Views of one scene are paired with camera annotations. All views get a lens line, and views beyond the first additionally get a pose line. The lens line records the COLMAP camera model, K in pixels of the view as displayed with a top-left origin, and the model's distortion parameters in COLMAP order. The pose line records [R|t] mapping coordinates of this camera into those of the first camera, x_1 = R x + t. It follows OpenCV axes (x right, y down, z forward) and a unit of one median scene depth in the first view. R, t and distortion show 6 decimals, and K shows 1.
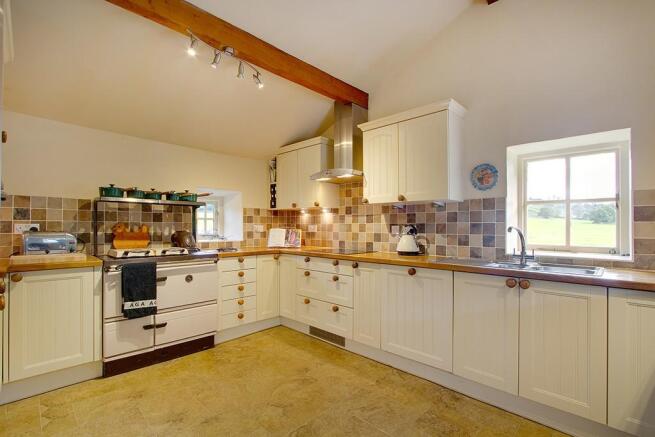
lens RADIAL K [[307.9, 0, 328.2], [0, 307.9, 221.1], [0, 0, 1]] dist [-0.001343, 0.000199]
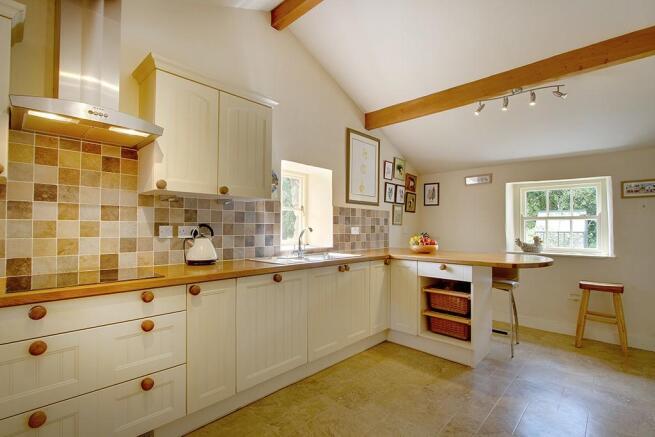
lens RADIAL K [[307.9, 0, 328.3], [0, 307.9, 222.2], [0, 0, 1]] dist [-0.001343, 0.000199]
pose [[-0.014857, 0.010767, 0.999832, -0.493737], [-0.024750, 0.999632, -0.011133, 0.006625], [-0.999583, -0.024912, -0.014585, 0.684569]]
